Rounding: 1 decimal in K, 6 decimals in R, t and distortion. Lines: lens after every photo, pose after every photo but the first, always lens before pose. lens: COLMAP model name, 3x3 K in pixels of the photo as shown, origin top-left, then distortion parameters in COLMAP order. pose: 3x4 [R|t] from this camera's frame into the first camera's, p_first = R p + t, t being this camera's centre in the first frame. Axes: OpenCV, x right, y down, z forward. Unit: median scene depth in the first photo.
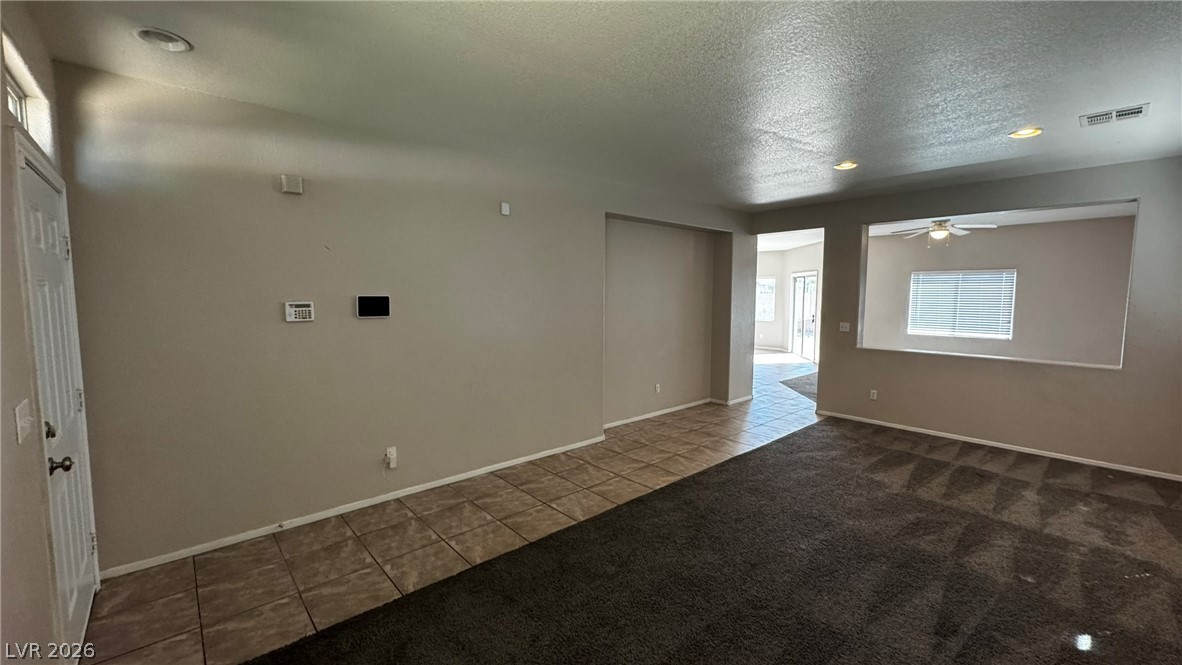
lens RADIAL K [[476.7, 0, 591.0], [0, 476.7, 332.5], [0, 0, 1]] dist [0.000265, -0.000240]
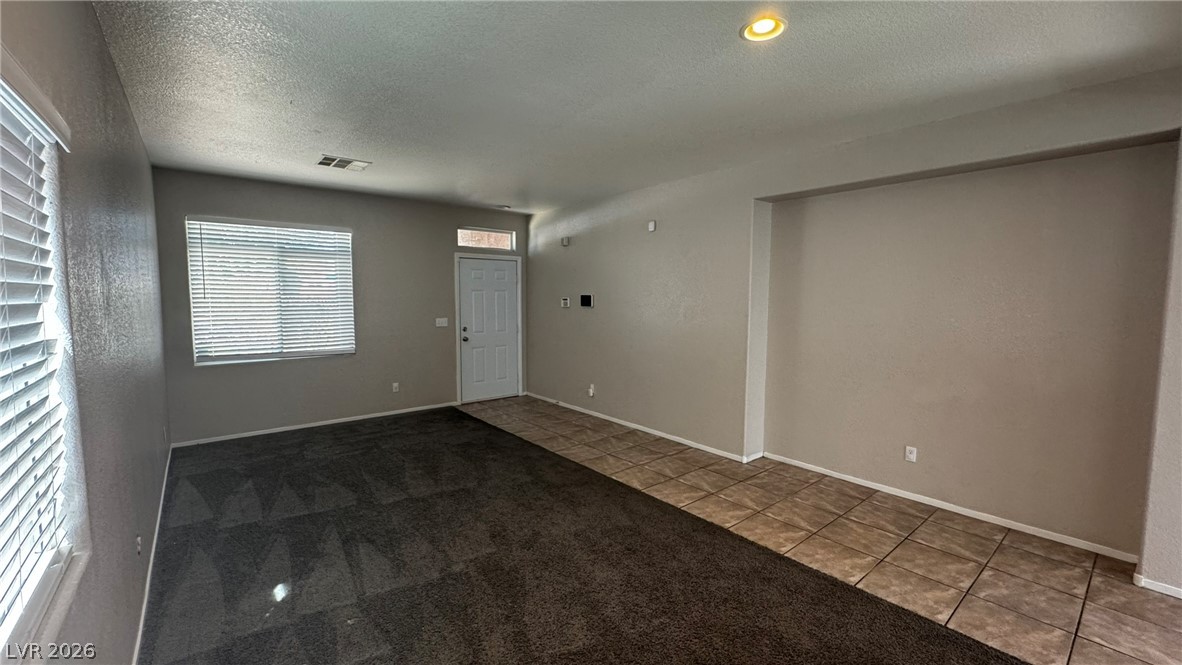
lens RADIAL K [[476.7, 0, 591.0], [0, 476.7, 332.5], [0, 0, 1]] dist [0.000265, -0.000240]
pose [[-0.040425, 0.075369, -0.996336, 1.068985], [-0.090433, 0.992783, 0.078769, -0.064105], [0.995082, 0.093286, -0.033317, 0.879164]]
